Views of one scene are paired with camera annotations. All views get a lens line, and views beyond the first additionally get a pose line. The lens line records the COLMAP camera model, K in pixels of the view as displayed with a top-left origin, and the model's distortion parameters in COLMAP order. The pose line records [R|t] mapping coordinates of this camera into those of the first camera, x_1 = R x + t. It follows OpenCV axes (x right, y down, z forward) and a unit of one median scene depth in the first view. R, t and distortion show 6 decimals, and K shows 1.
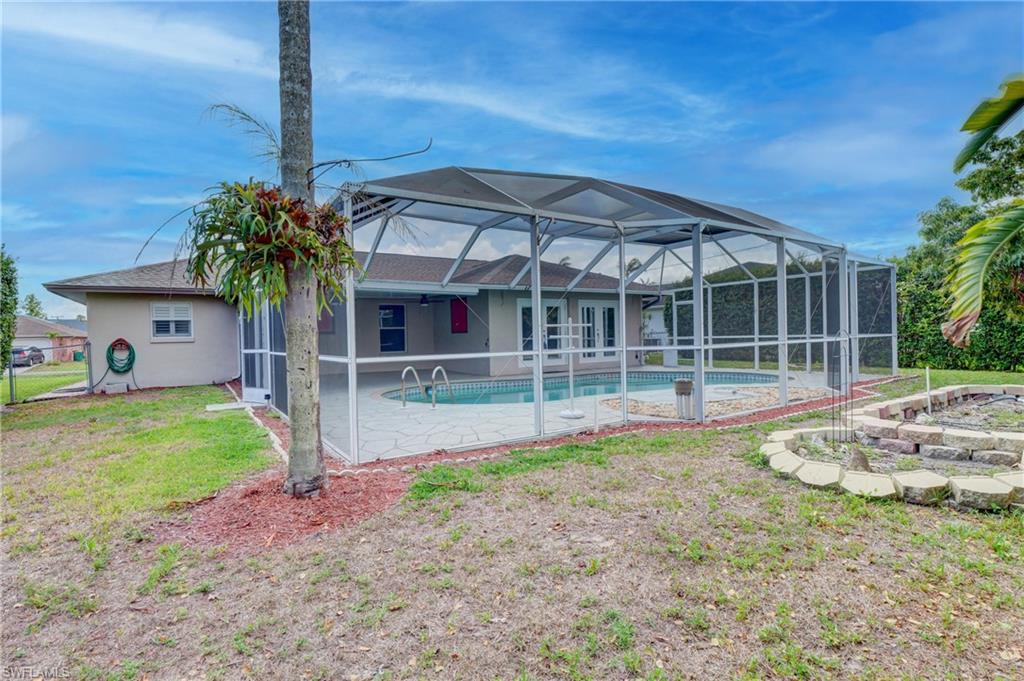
lens RADIAL K [[493.4, 0, 515.7], [0, 493.4, 339.6], [0, 0, 1]] dist [-0.001883, -0.000092]
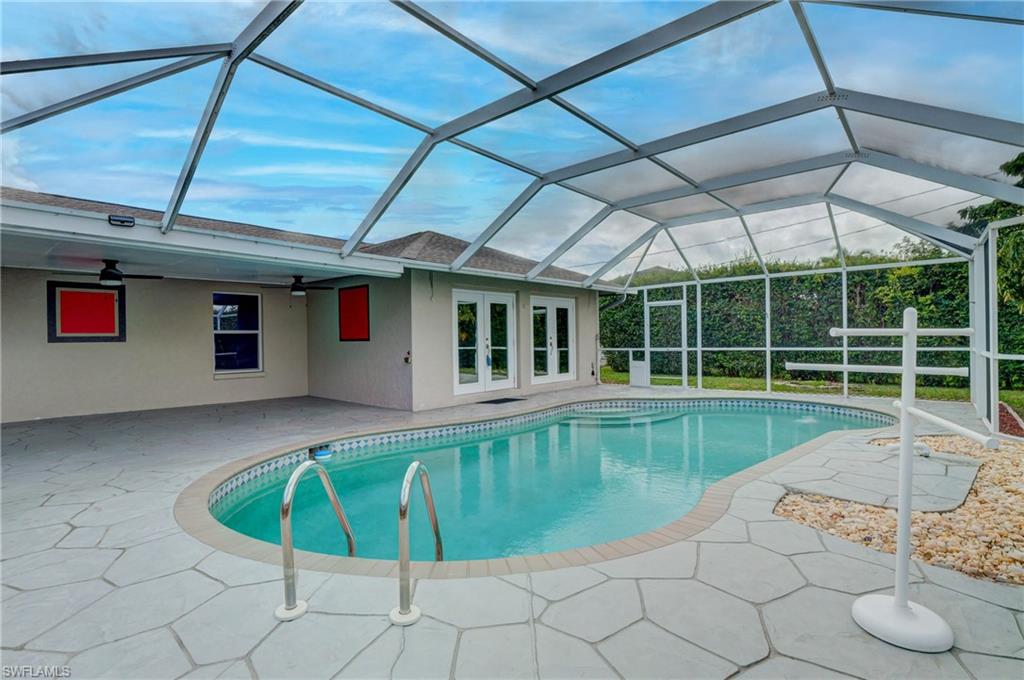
lens RADIAL K [[493.4, 0, 508.0], [0, 493.4, 341.2], [0, 0, 1]] dist [-0.001883, -0.000092]
pose [[0.965943, 0.009476, 0.258582, -0.090152], [-0.007496, 0.999935, -0.008642, -0.008646], [-0.258647, 0.006409, 0.965951, 0.346298]]
